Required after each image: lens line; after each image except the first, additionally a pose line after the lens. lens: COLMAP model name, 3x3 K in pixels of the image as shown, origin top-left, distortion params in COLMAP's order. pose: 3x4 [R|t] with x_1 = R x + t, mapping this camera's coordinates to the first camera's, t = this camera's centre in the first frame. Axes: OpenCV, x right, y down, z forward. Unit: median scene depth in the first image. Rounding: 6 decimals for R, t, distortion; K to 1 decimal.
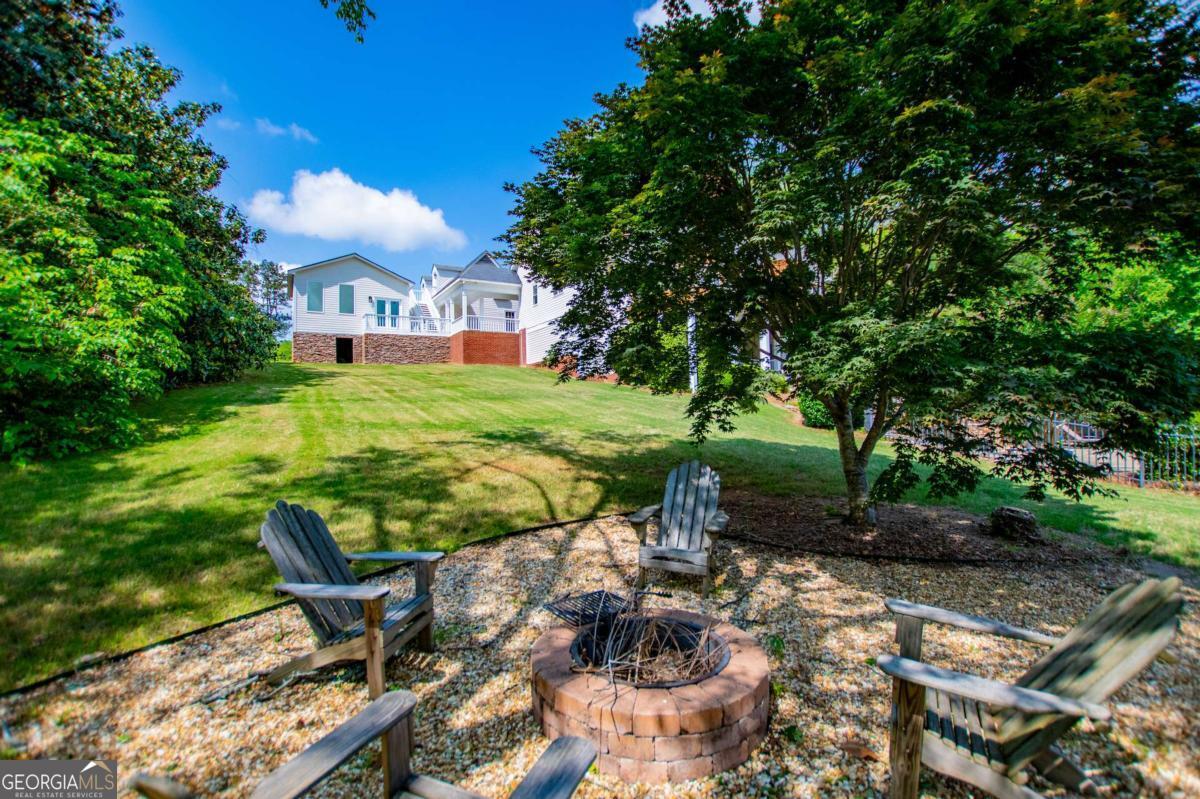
lens RADIAL K [[551.1, 0, 600.0], [0, 551.1, 399.5], [0, 0, 1]] dist [-0.026590, 0.001711]
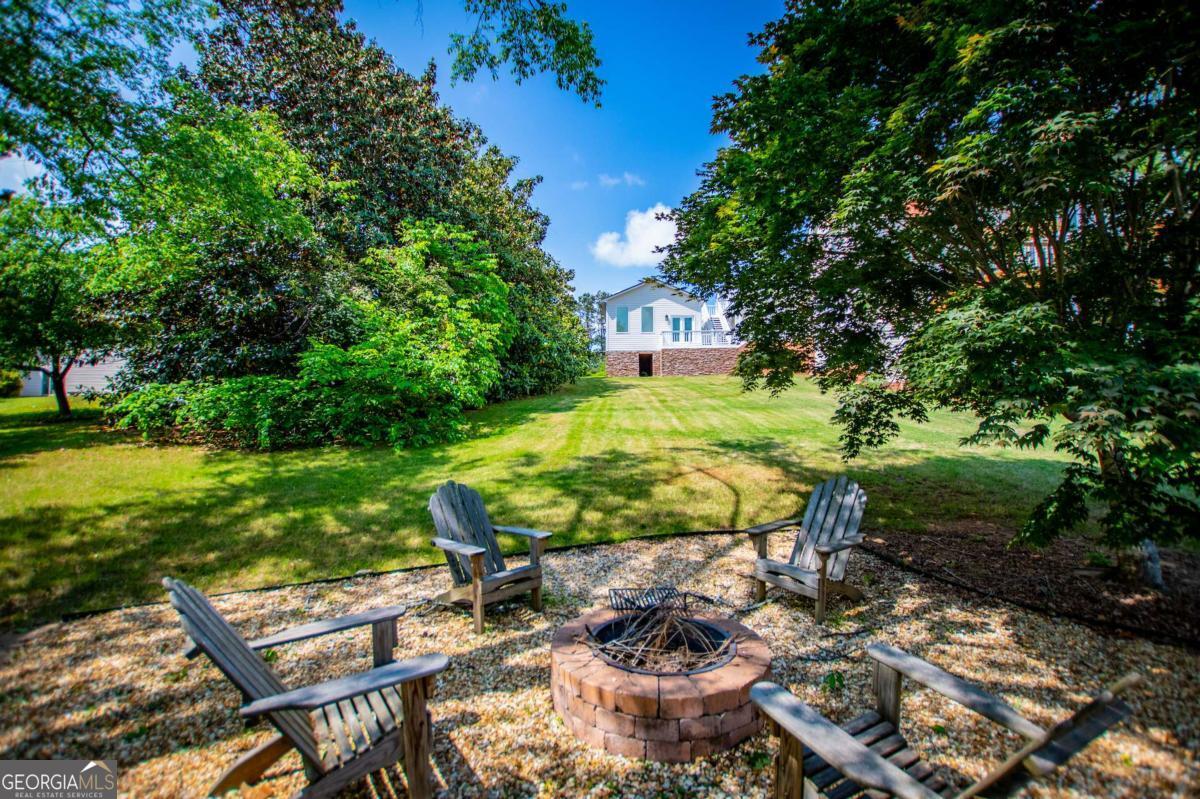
lens RADIAL K [[551.1, 0, 600.0], [0, 551.1, 399.5], [0, 0, 1]] dist [-0.026590, 0.001711]
pose [[0.833193, -0.006845, -0.552940, 0.237595], [-0.002597, 0.999864, -0.016291, -0.000006], [0.552977, 0.015009, 0.833062, 0.015429]]
